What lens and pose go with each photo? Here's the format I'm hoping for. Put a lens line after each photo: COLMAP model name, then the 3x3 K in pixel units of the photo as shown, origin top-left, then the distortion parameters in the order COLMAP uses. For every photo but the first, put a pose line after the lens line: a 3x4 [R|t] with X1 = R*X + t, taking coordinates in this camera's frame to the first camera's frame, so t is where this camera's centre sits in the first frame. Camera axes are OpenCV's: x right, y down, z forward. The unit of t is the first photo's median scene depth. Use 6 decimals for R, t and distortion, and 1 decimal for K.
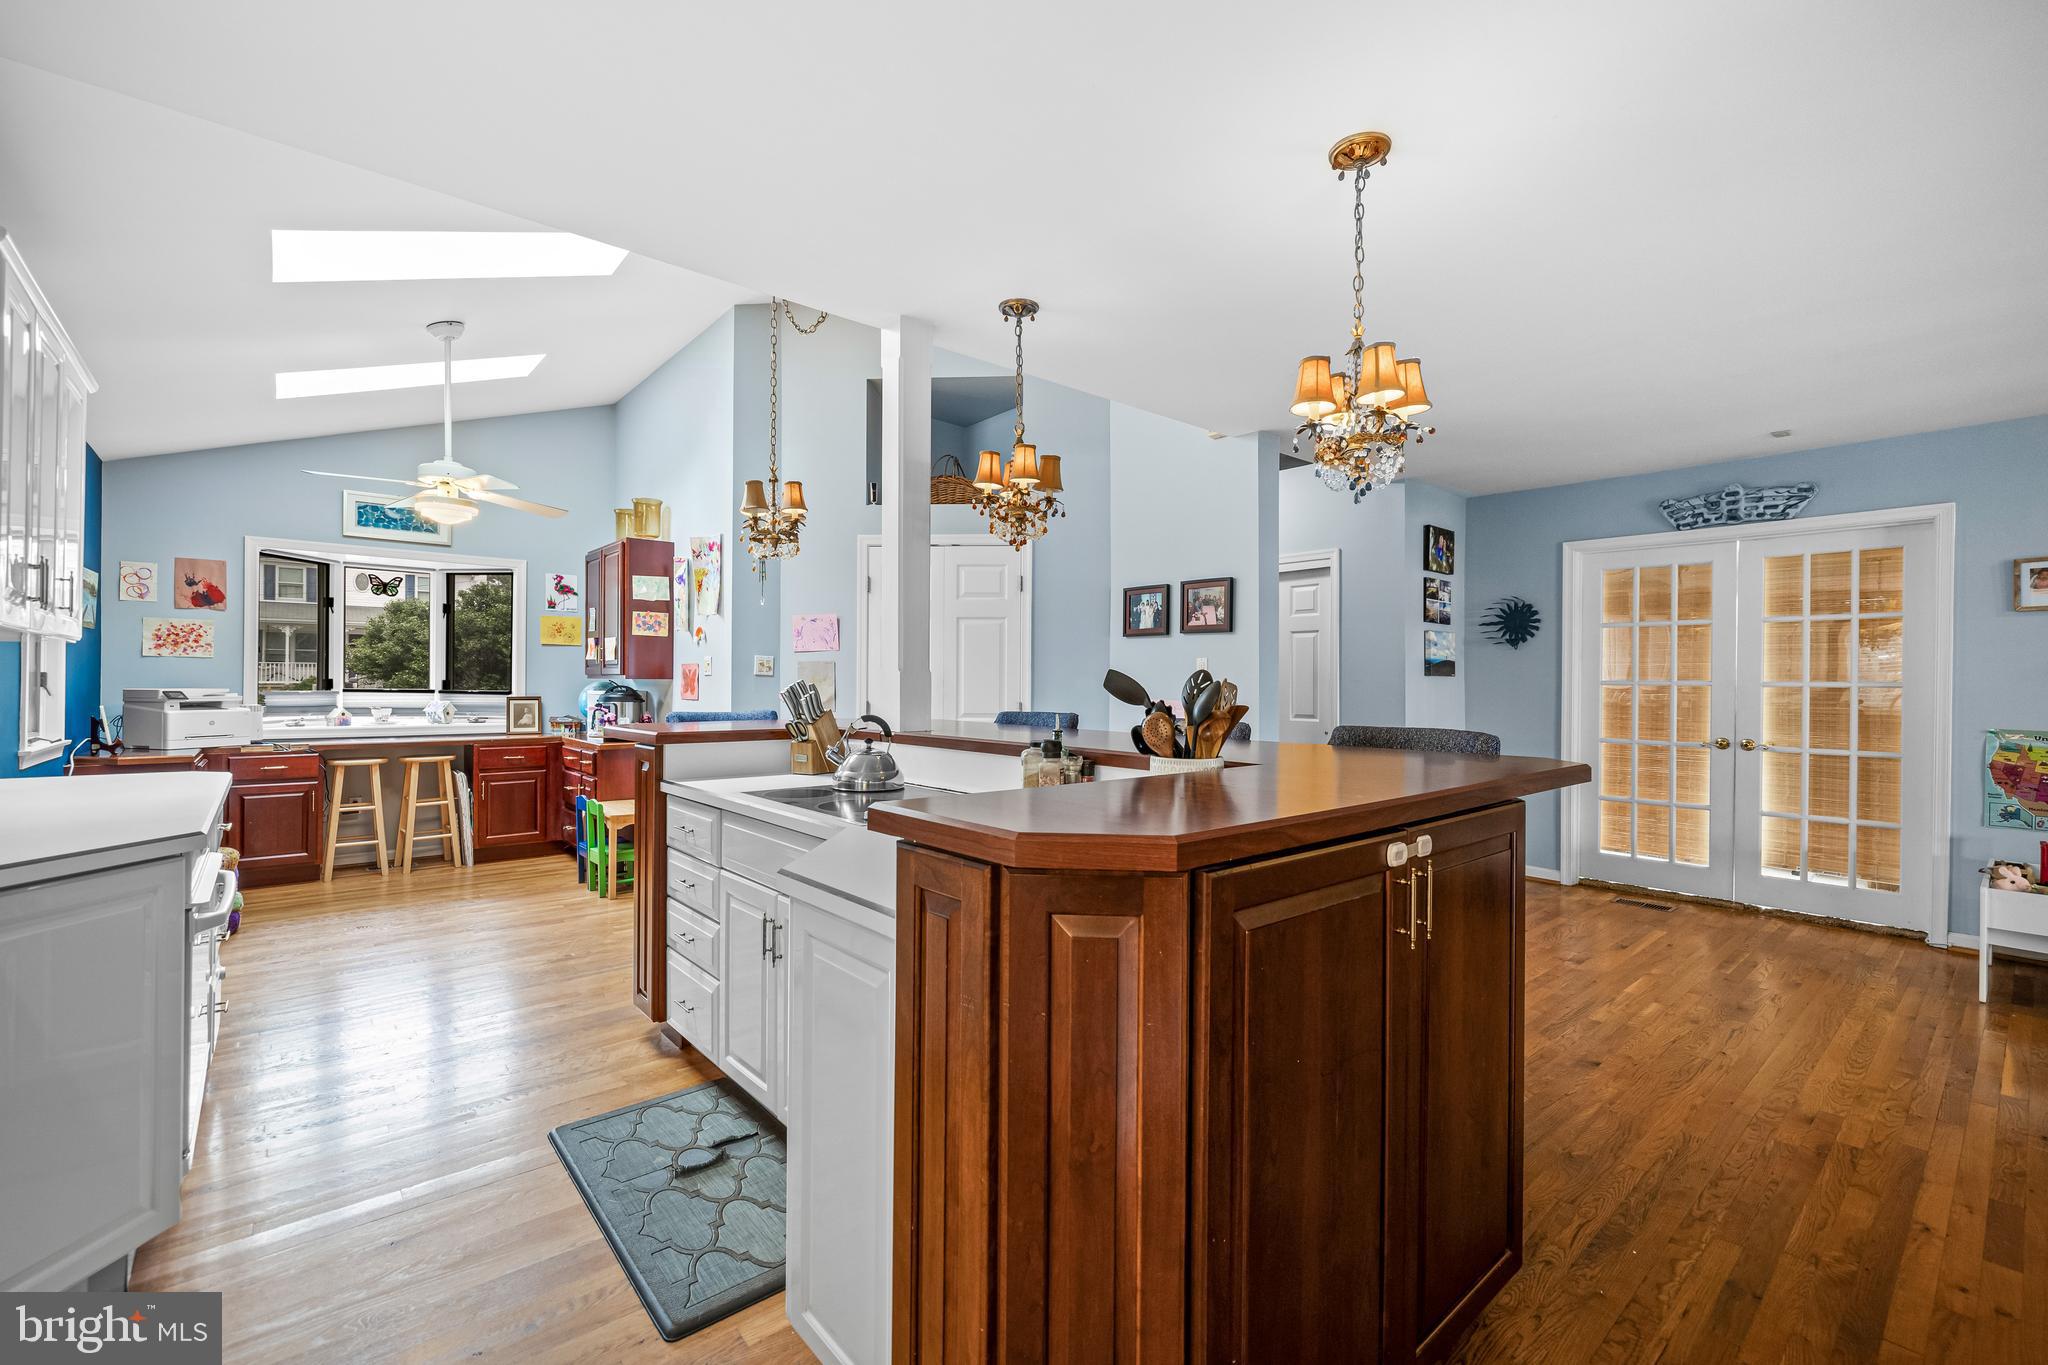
lens RADIAL K [[861.3, 0, 1035.7], [0, 861.3, 680.7], [0, 0, 1]] dist [-0.004030, 0.003268]
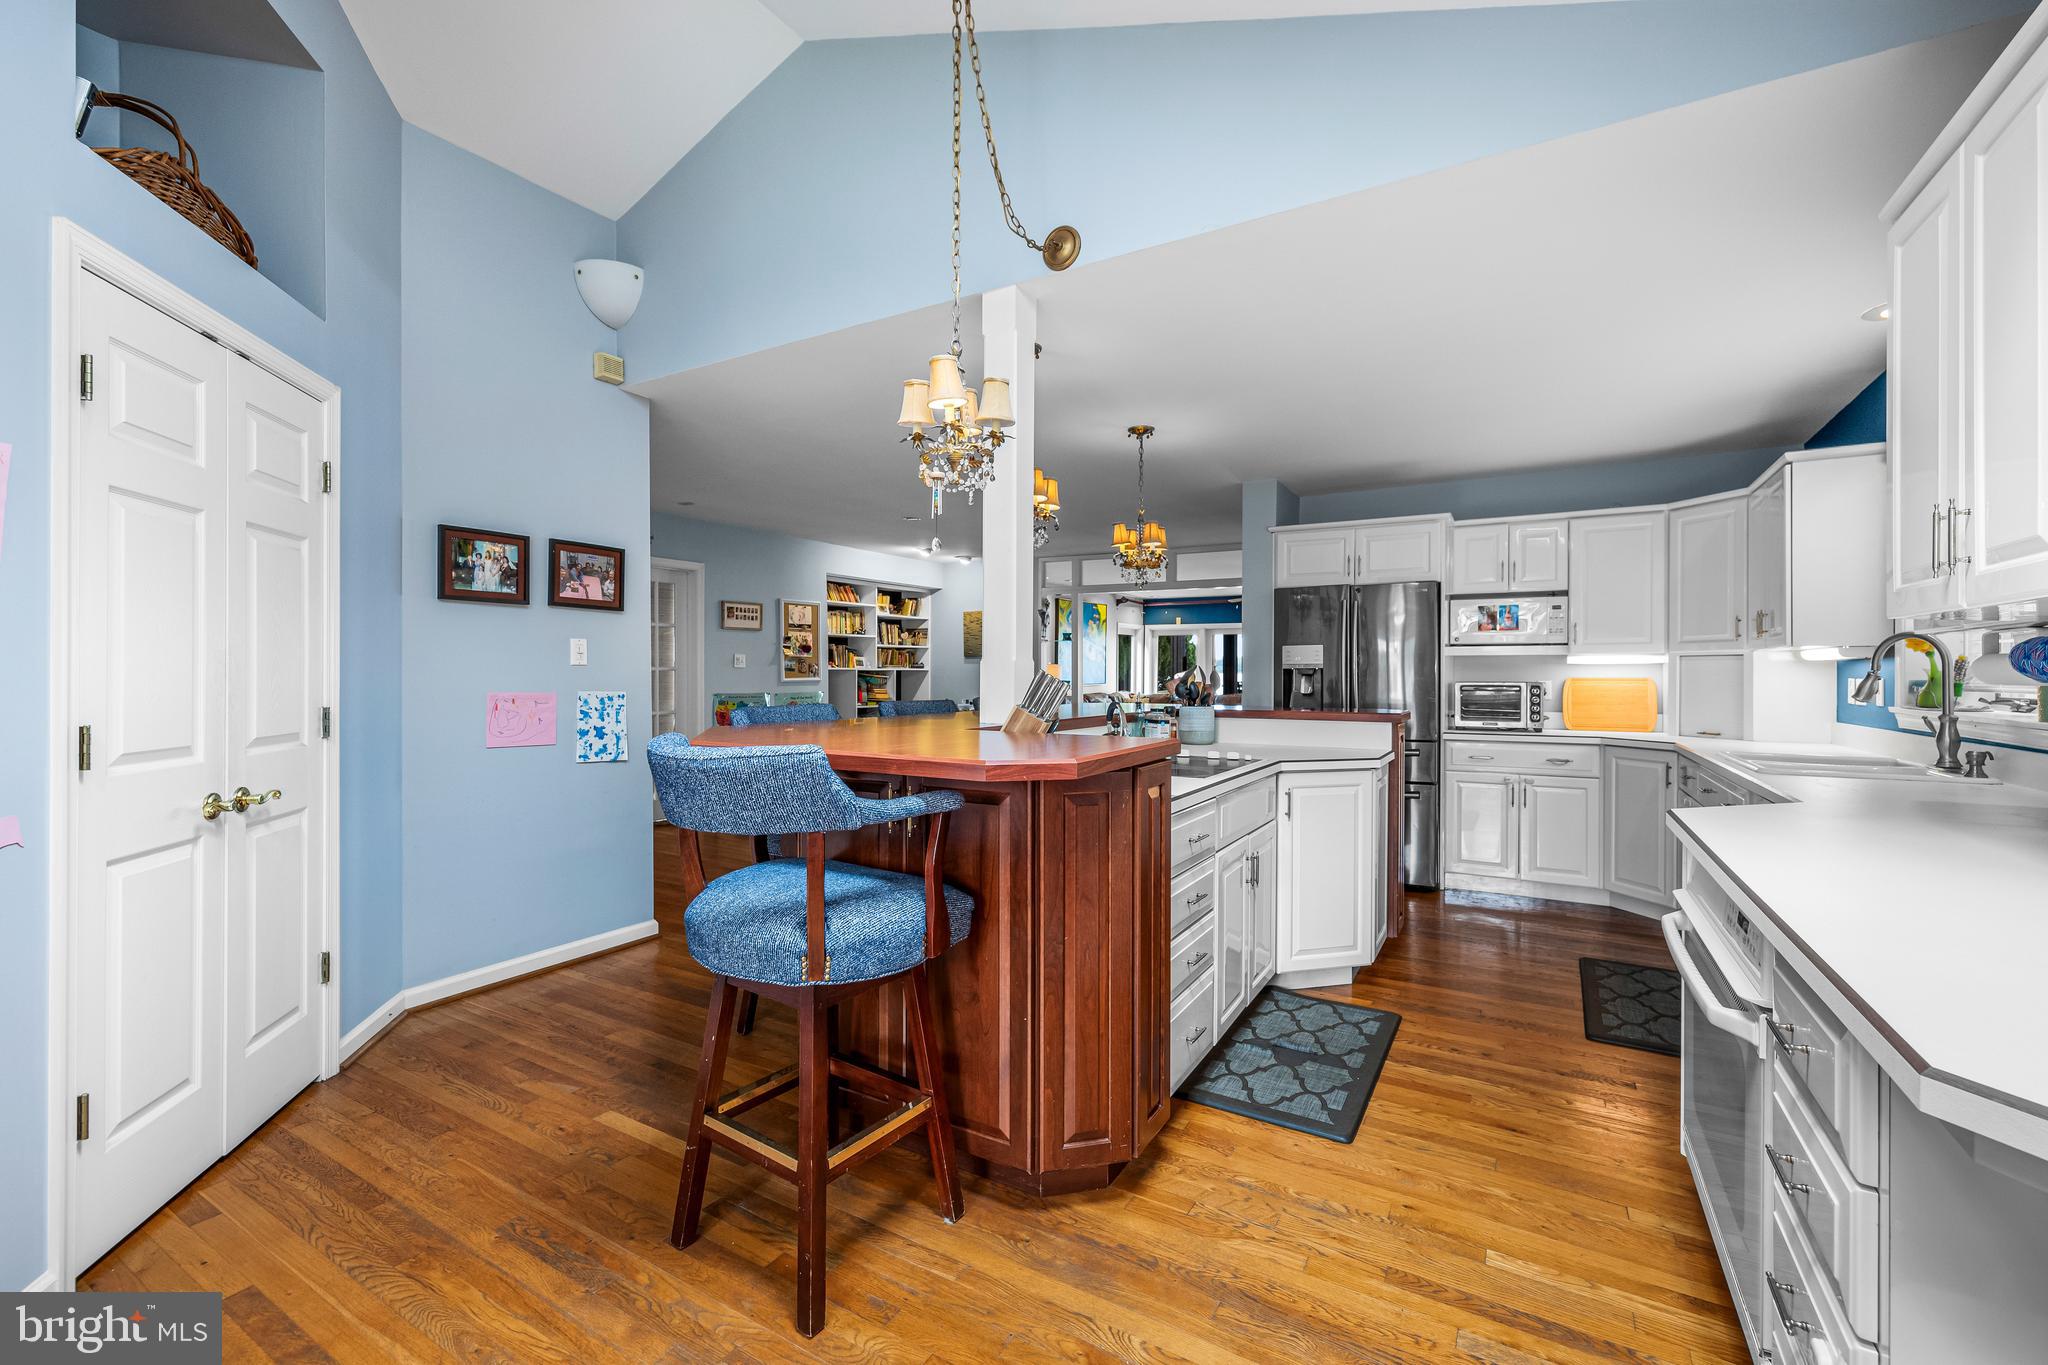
lens RADIAL K [[861.3, 0, 1017.7], [0, 861.3, 675.0], [0, 0, 1]] dist [-0.004030, 0.003268]
pose [[-0.320427, -0.010059, 0.947220, -0.672691], [-0.005479, 0.999947, 0.008765, -0.001760], [-0.947257, -0.002382, -0.320465, 0.828070]]
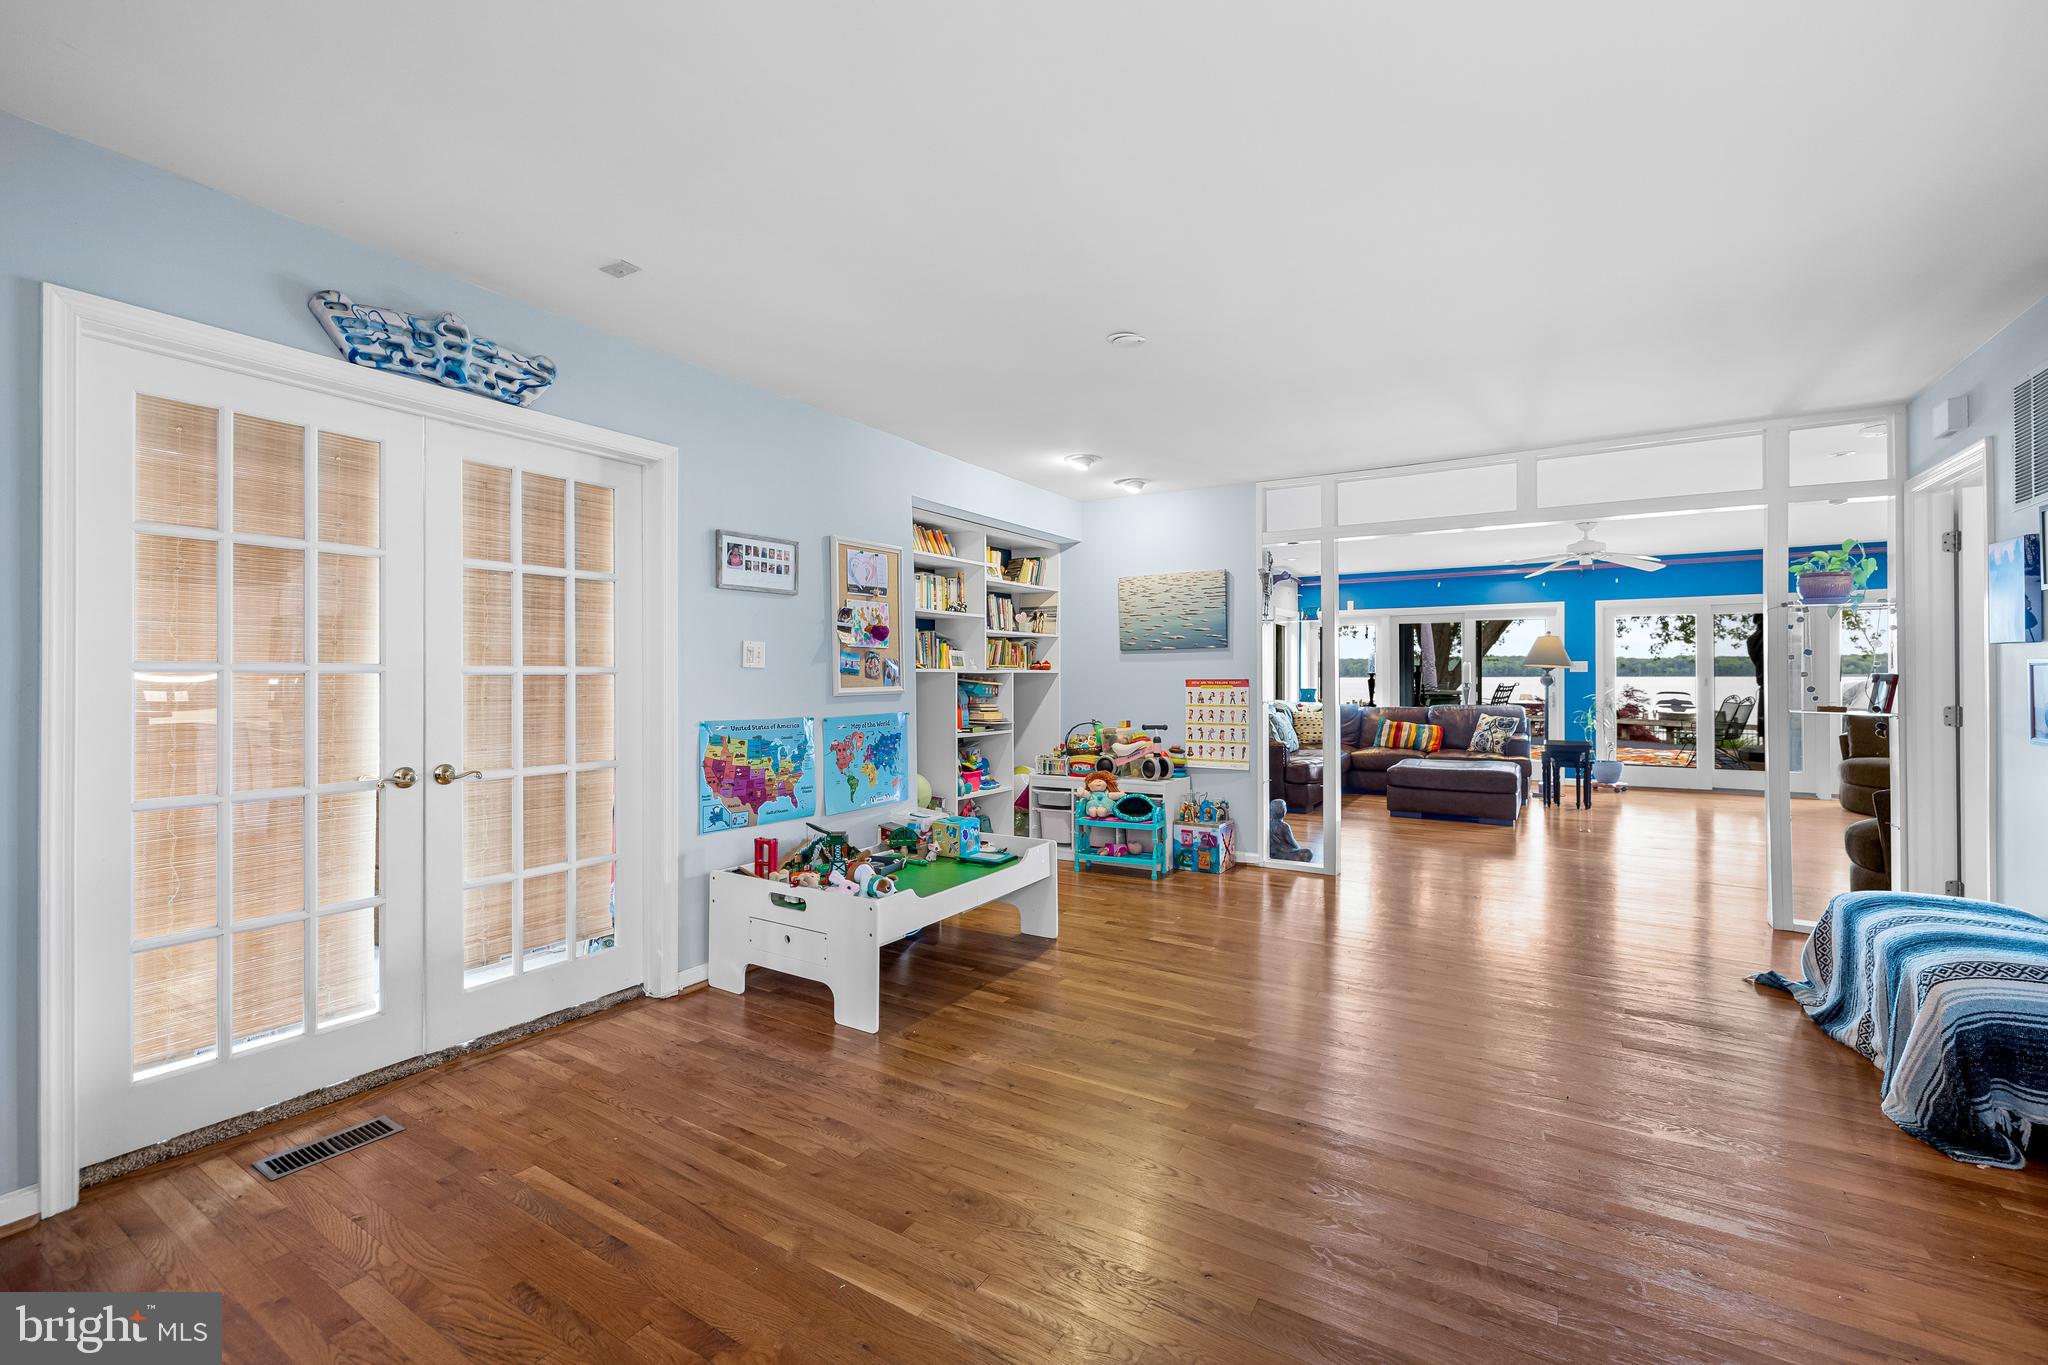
lens RADIAL K [[861.3, 0, 1012.6], [0, 861.3, 674.8], [0, 0, 1]] dist [-0.004030, 0.003268]
pose [[-0.291701, -0.000319, 0.956510, 0.162863], [0.001831, 0.999998, 0.000892, 0.007911], [-0.956508, 0.002012, -0.291700, 0.809438]]
